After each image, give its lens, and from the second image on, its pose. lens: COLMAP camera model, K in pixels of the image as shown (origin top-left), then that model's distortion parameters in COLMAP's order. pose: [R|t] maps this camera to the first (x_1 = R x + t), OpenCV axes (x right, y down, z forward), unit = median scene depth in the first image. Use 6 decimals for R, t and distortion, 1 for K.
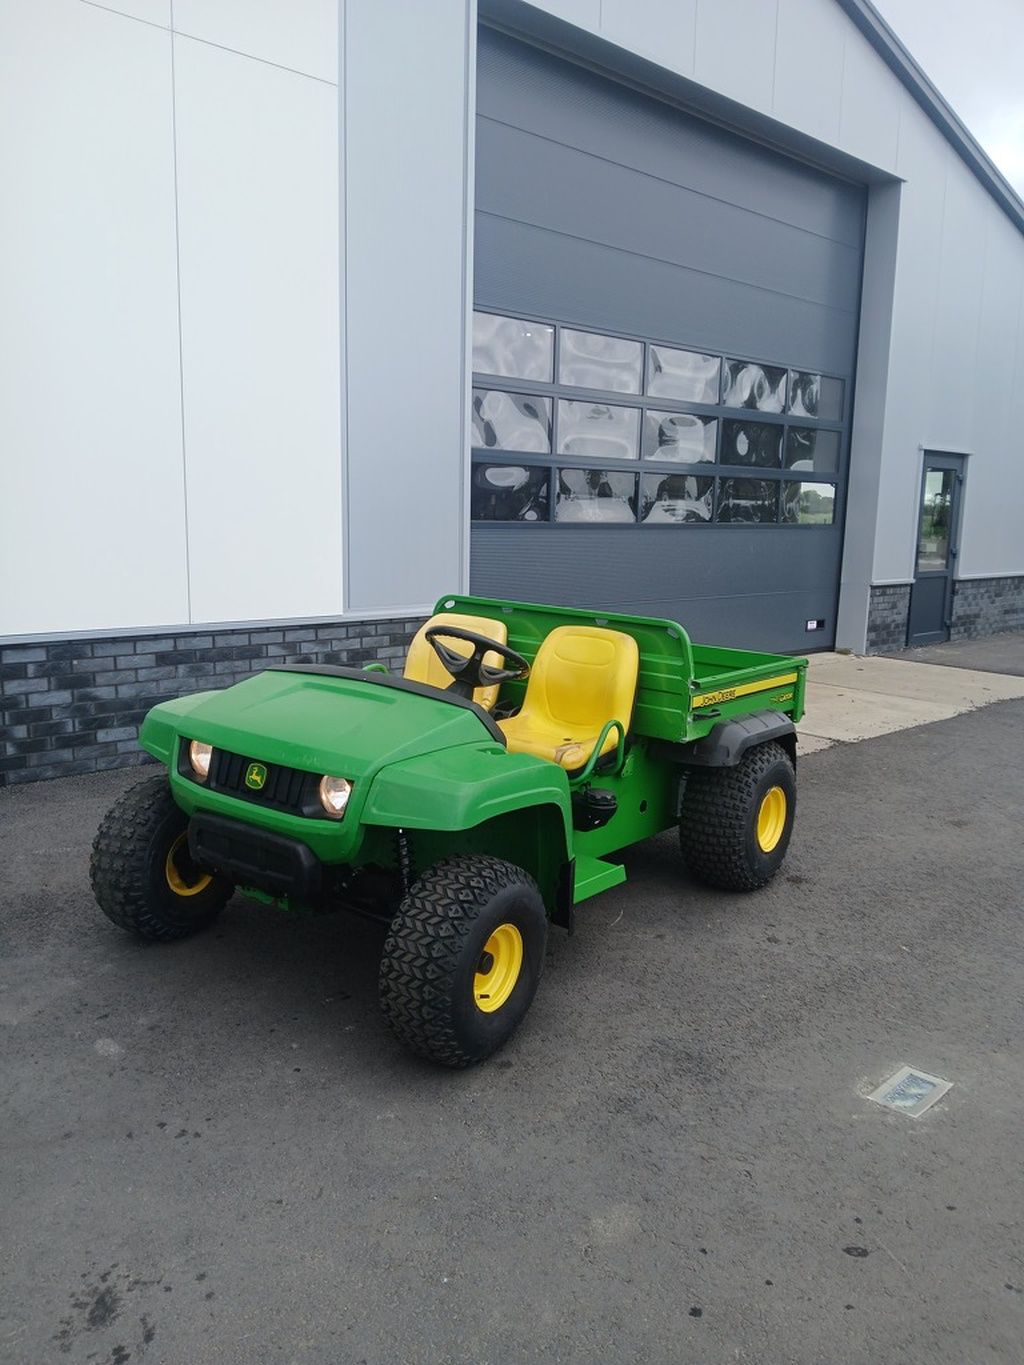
lens RADIAL K [[1044.9, 0, 503.4], [0, 1044.9, 694.2], [0, 0, 1]] dist [0.057699, -0.119799]
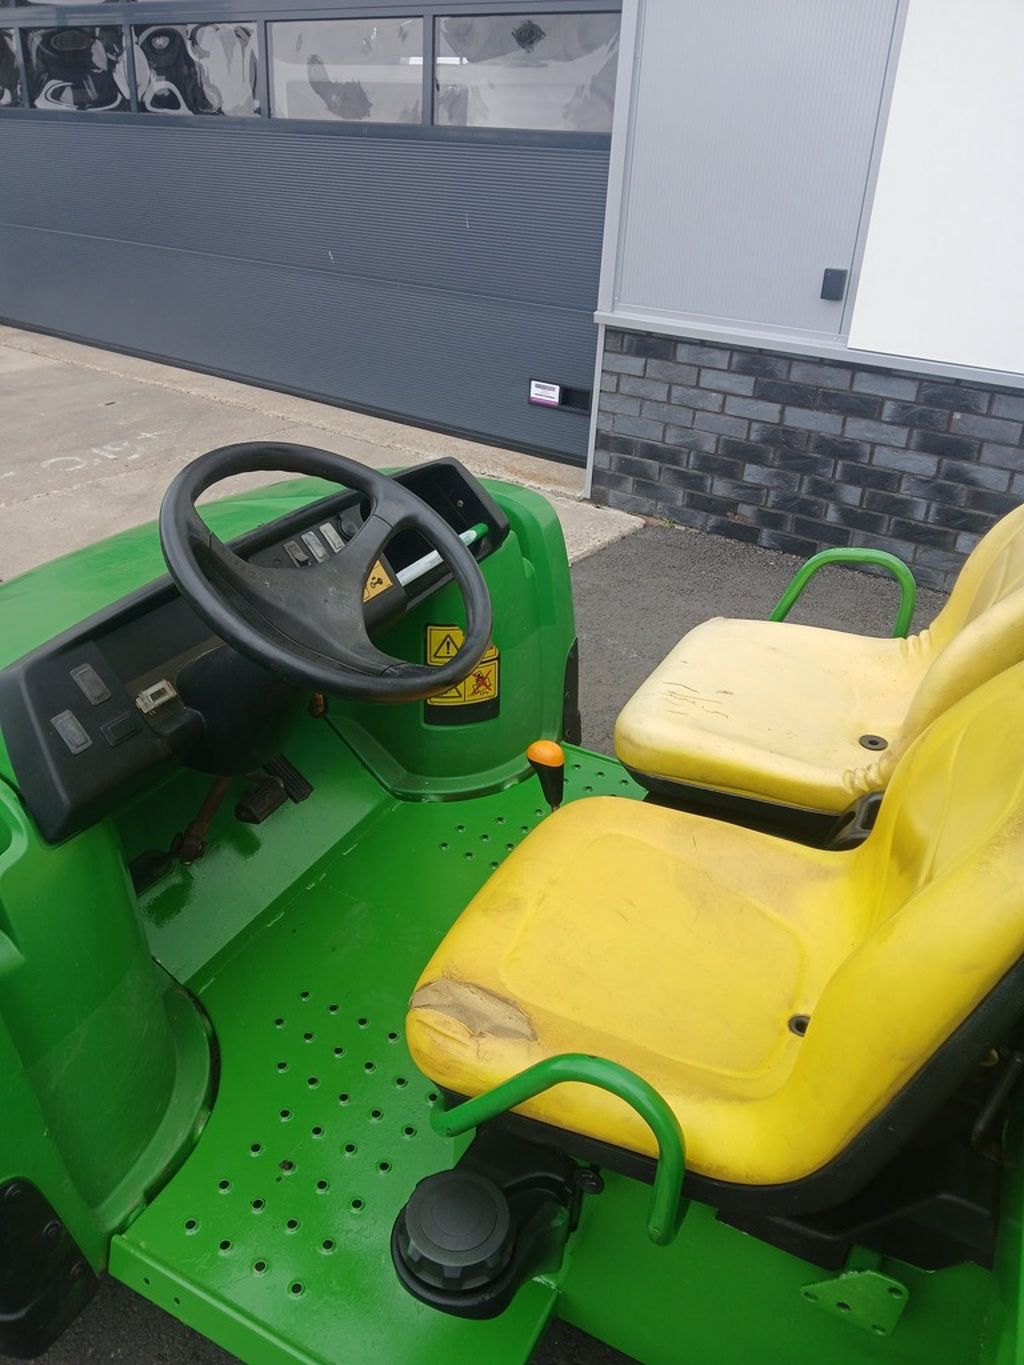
lens RADIAL K [[1071.4, 0, 504.5], [0, 1071.4, 706.5], [0, 0, 1]] dist [-0.009422, -0.012425]
pose [[0.179867, 0.454073, -0.872620, 0.180863], [-0.204096, 0.885010, 0.418452, -0.088374], [0.962285, 0.102833, 0.251859, 0.594948]]
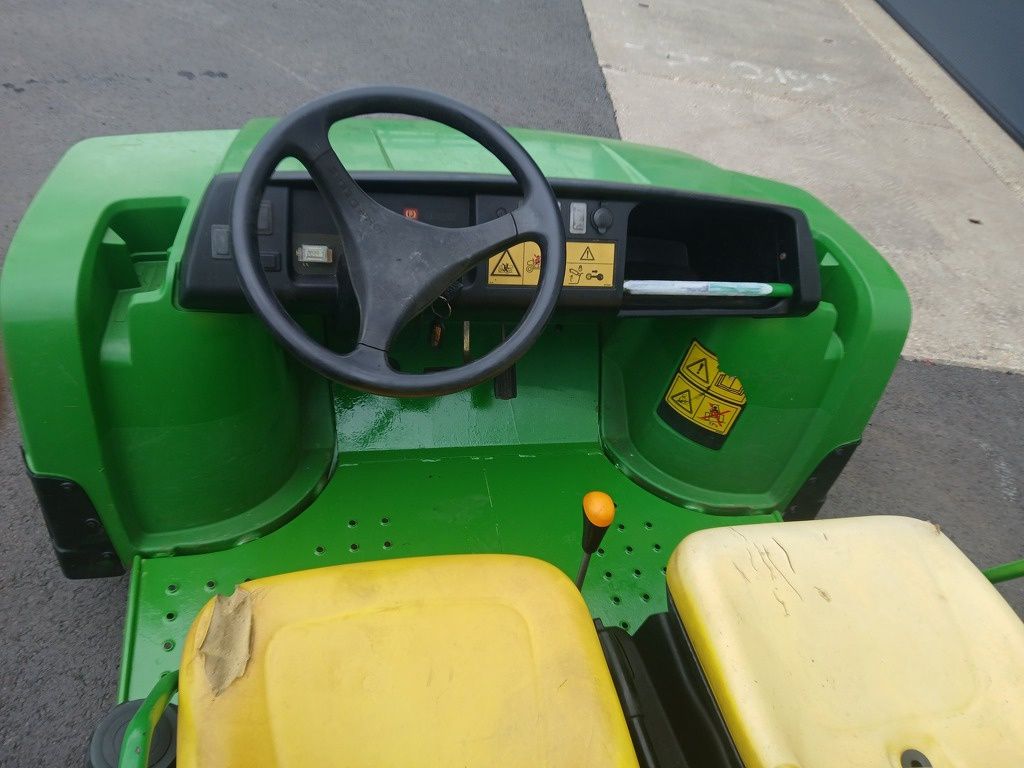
lens RADIAL K [[795.7, 0, 512.0], [0, 795.7, 384.0], [0, 0, 1]] dist [0.065810, -0.123928]
pose [[-0.638731, 0.408569, -0.651992, 0.088846], [-0.335791, 0.614400, 0.713973, -0.122720], [0.692291, 0.674970, -0.255243, 0.686964]]
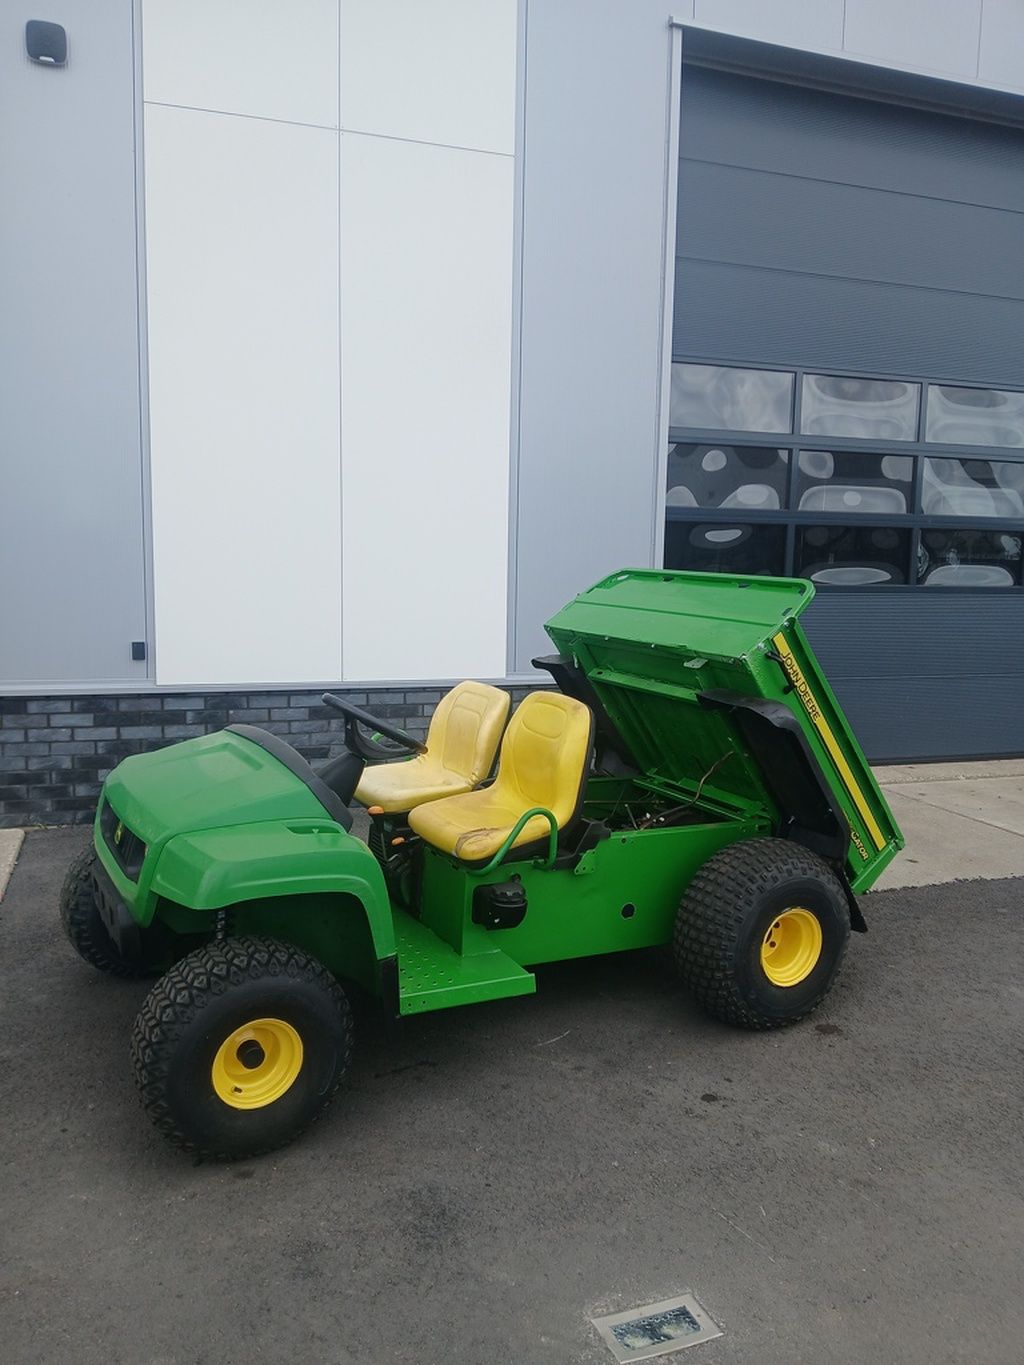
lens RADIAL K [[1037.7, 0, 500.0], [0, 1037.7, 704.5], [0, 0, 1]] dist [0.109300, -0.246179]
pose [[0.913023, 0.049213, -0.404928, 0.286223], [-0.069272, 0.996983, -0.035026, -0.019416], [0.401983, 0.060030, 0.913677, 0.120257]]
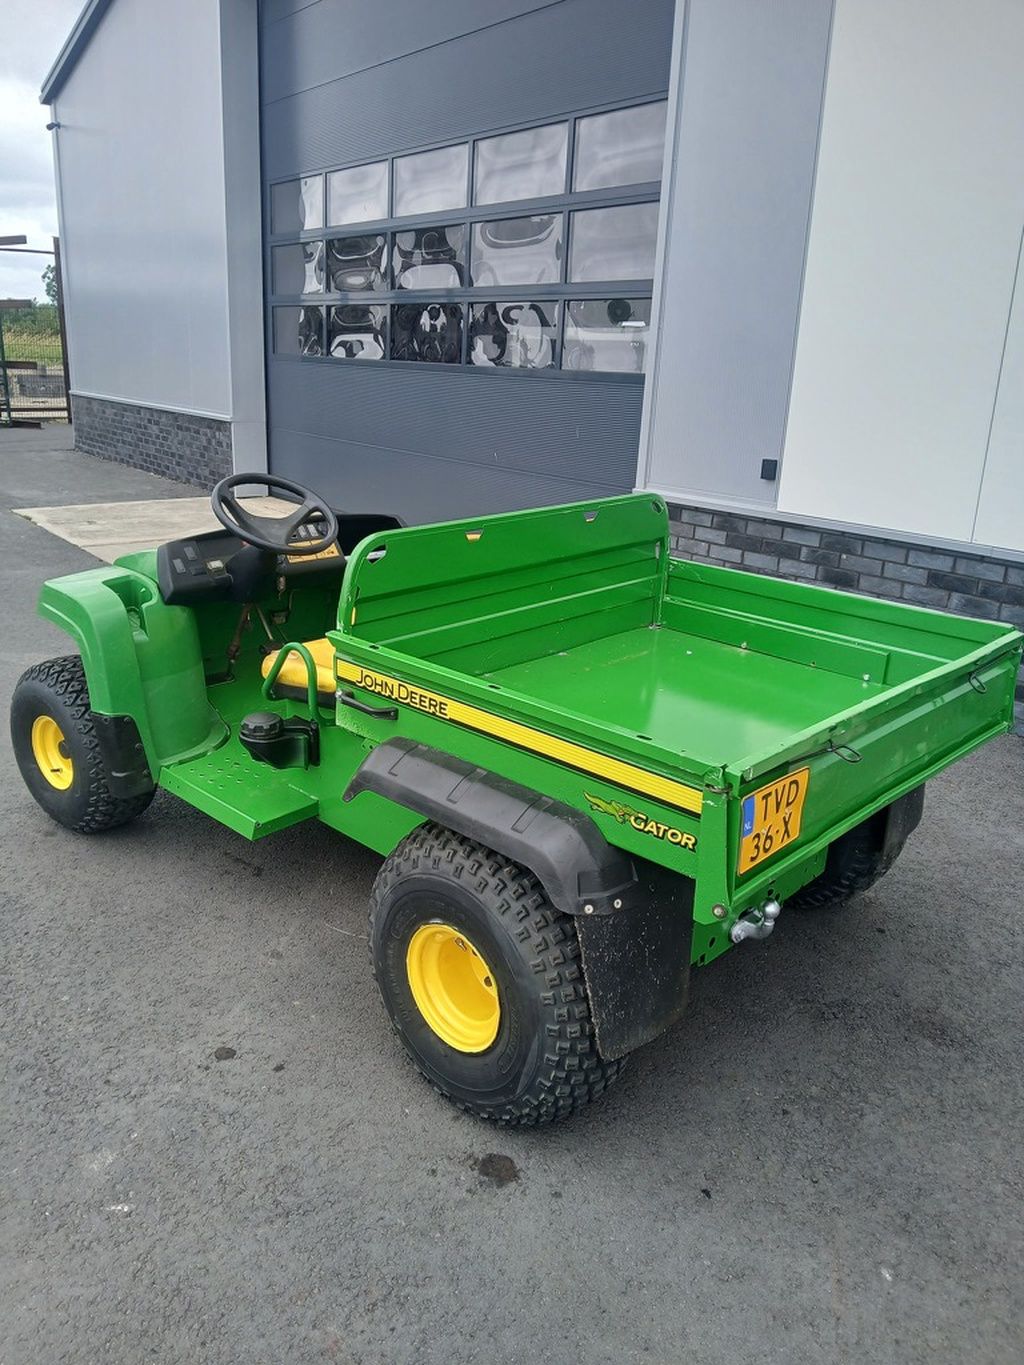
lens RADIAL K [[1044.9, 0, 503.4], [0, 1044.9, 694.2], [0, 0, 1]] dist [0.057699, -0.119799]
pose [[-0.091066, 0.277233, -0.956477, 0.523959], [-0.218242, 0.931564, 0.290791, -0.119625], [0.971637, 0.235224, -0.024330, 0.761577]]
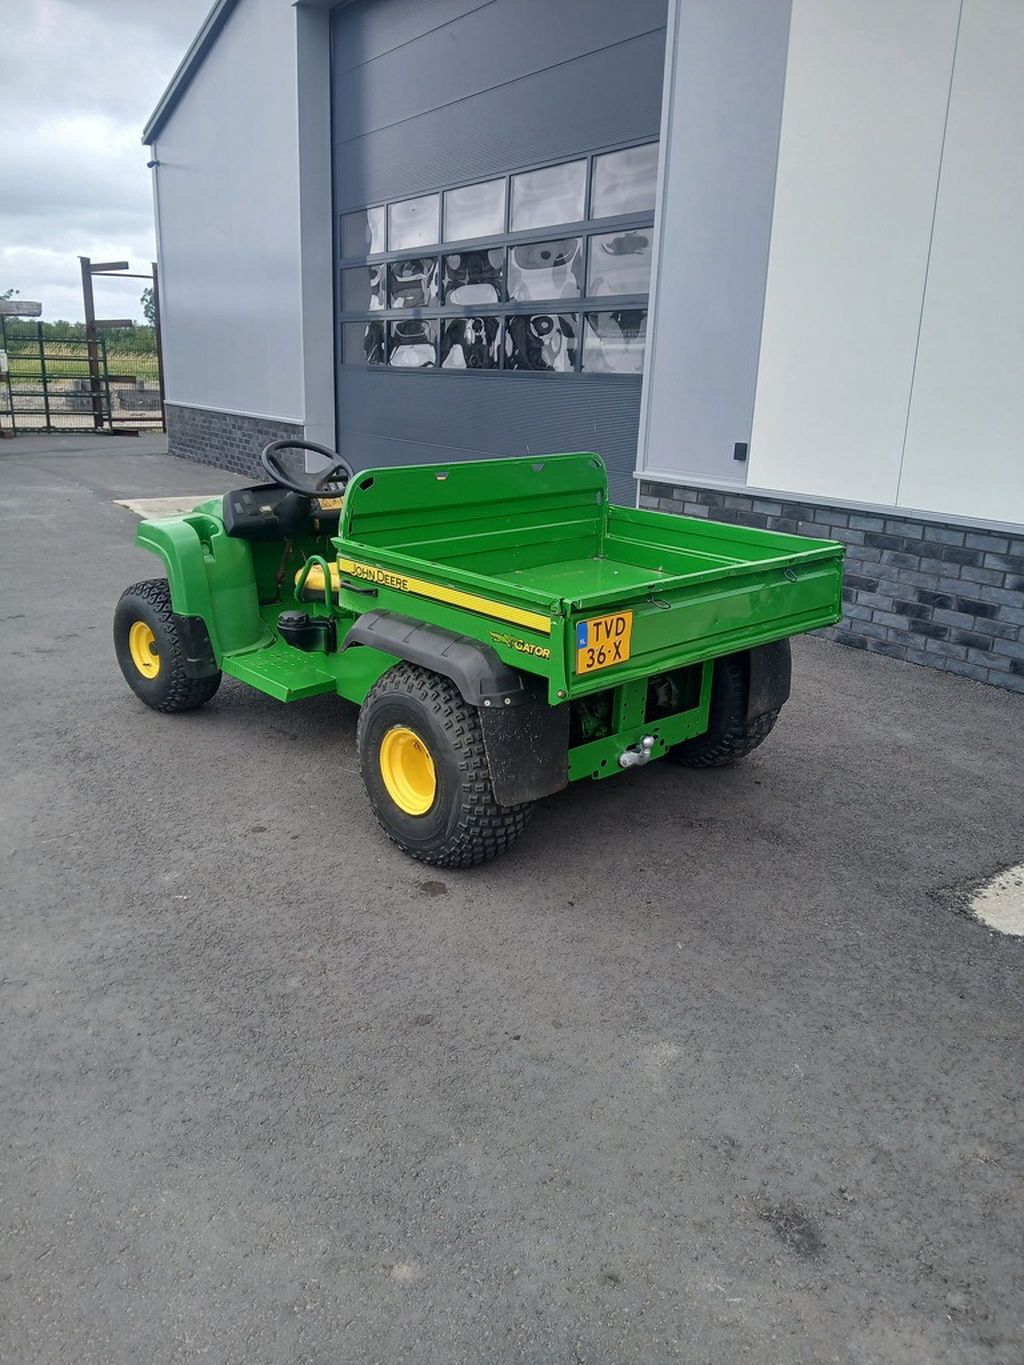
lens RADIAL K [[1031.5, 0, 512.0], [0, 1031.5, 682.5], [0, 0, 1]] dist [0.107527, -0.237160]
pose [[-0.156971, 0.255276, -0.954041, 0.697378], [-0.208799, 0.935602, 0.284696, -0.119624], [0.965279, 0.243892, -0.093561, 0.852814]]
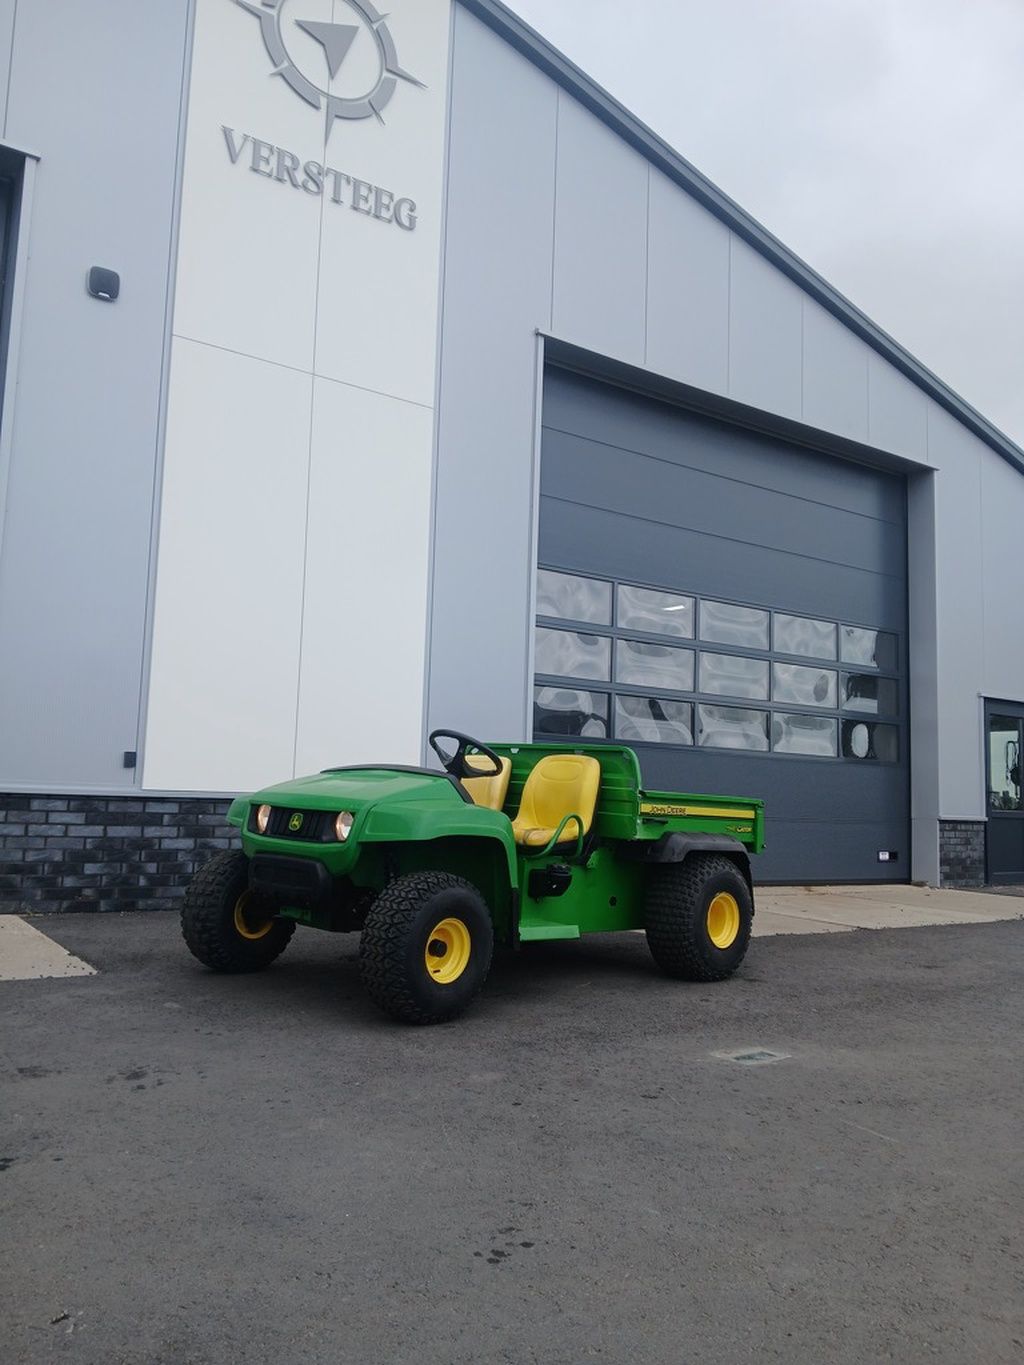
lens RADIAL K [[1054.7, 0, 511.3], [0, 1054.7, 685.6], [0, 0, 1]] dist [0.036580, -0.072286]
pose [[0.990994, -0.004450, -0.133831, 0.137757], [-0.033526, 0.959371, -0.280147, 0.163153], [0.129640, 0.282111, 0.950582, -0.212295]]
